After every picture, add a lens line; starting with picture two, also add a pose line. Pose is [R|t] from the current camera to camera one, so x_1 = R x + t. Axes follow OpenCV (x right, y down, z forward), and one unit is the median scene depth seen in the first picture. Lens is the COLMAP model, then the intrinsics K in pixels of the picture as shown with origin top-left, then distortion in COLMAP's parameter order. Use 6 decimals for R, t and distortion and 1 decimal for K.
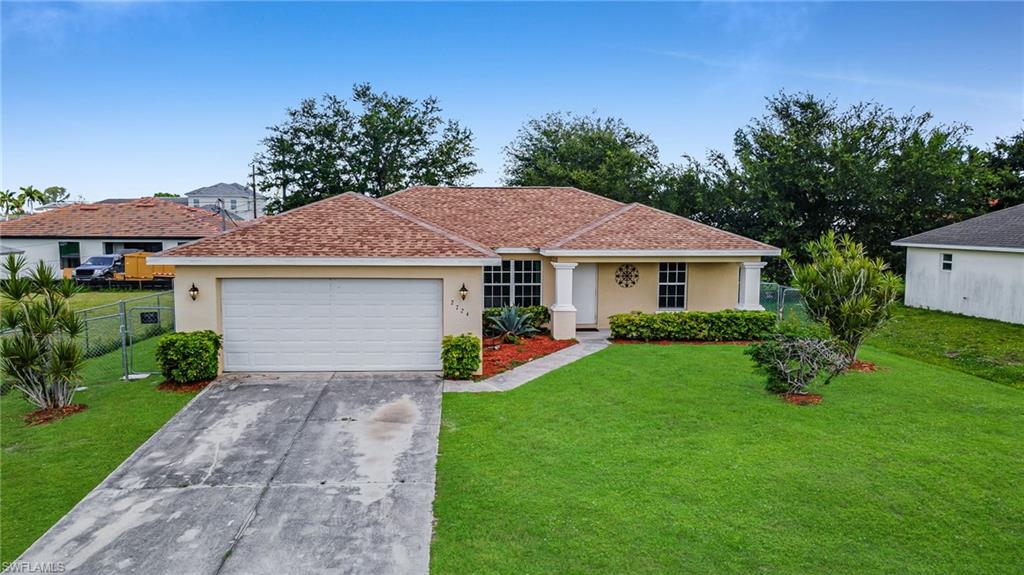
lens RADIAL K [[743.1, 0, 506.6], [0, 743.1, 289.8], [0, 0, 1]] dist [0.037424, 0.007131]
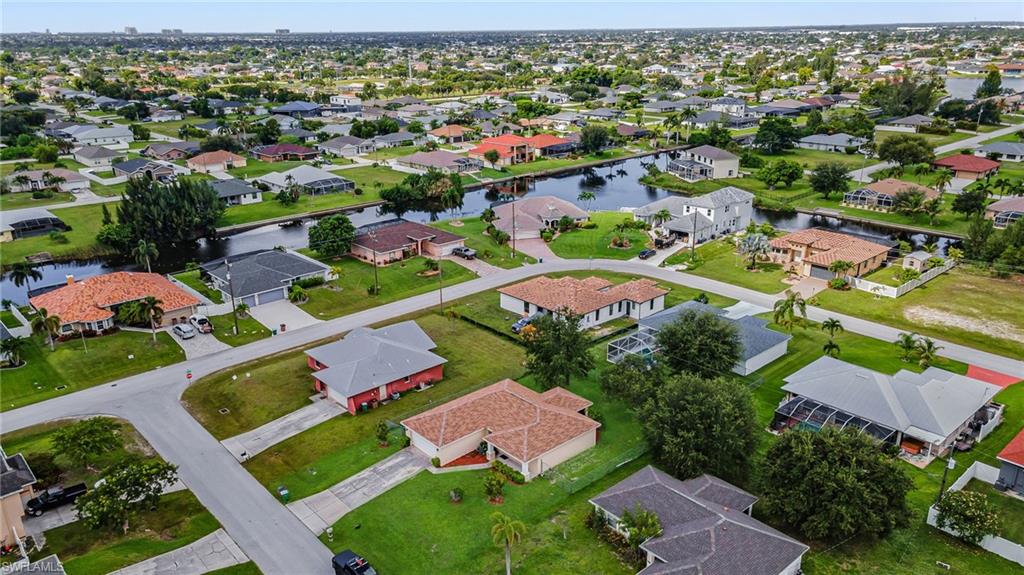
lens RADIAL K [[743.1, 0, 506.6], [0, 743.1, 289.8], [0, 0, 1]] dist [0.037424, 0.007131]
pose [[0.610609, 0.251487, -0.750940, 5.226310], [-0.059733, 0.960162, 0.272985, -3.415782], [0.789676, -0.121831, 0.601306, -2.084276]]
